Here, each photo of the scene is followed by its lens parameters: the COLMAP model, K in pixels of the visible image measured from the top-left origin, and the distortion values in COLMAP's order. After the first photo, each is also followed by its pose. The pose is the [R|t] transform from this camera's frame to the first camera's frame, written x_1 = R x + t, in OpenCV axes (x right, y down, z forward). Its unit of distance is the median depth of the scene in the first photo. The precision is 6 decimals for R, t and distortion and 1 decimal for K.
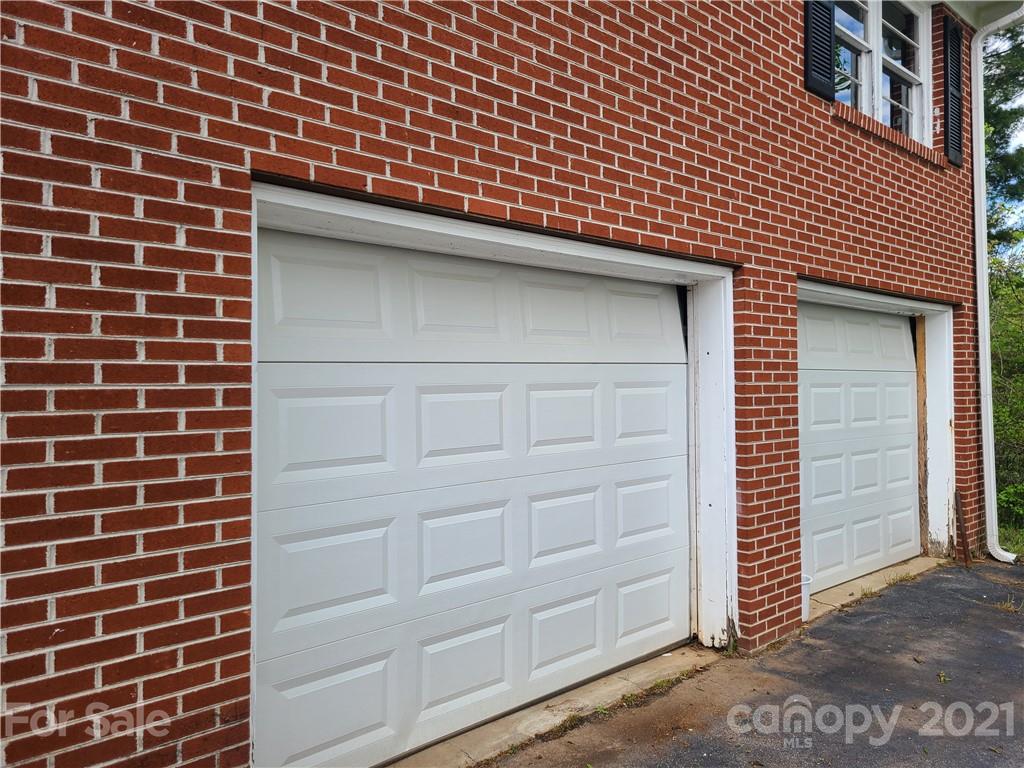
lens RADIAL K [[778.9, 0, 510.9], [0, 778.9, 381.2], [0, 0, 1]] dist [0.043530, -0.015846]
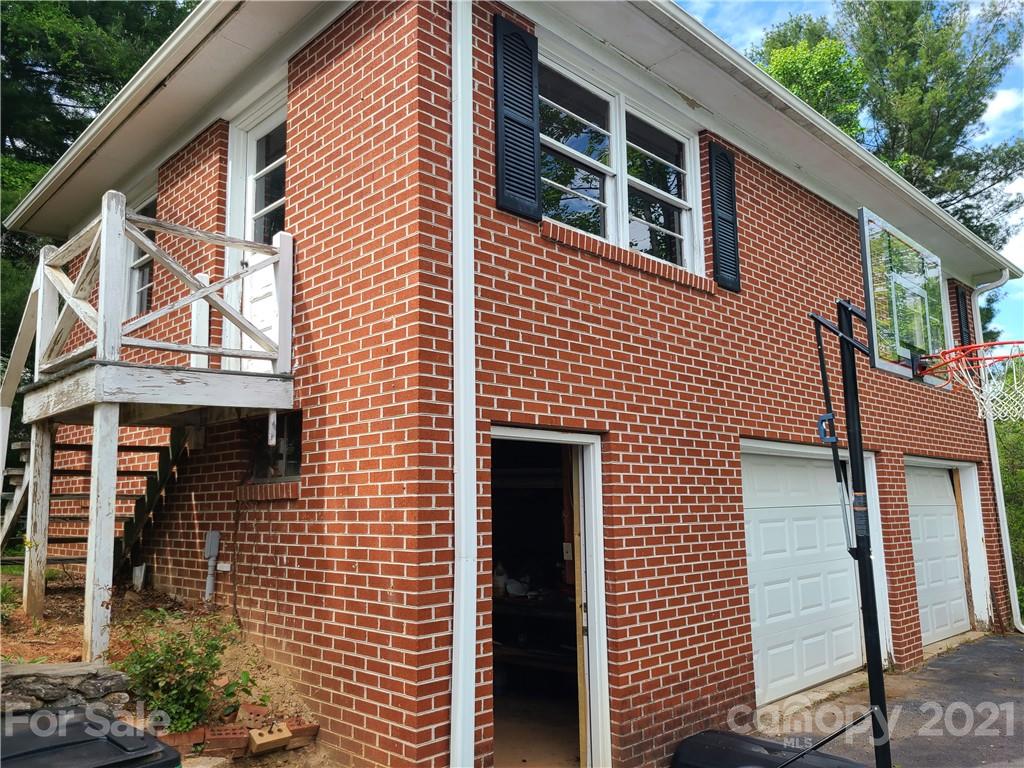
lens RADIAL K [[778.9, 0, 511.9], [0, 778.9, 386.6], [0, 0, 1]] dist [0.043530, -0.015846]
pose [[0.999365, 0.001651, 0.035592, -0.412940], [0.003562, 0.989293, -0.145897, -0.020713], [-0.035452, 0.145932, 0.988659, -0.529666]]
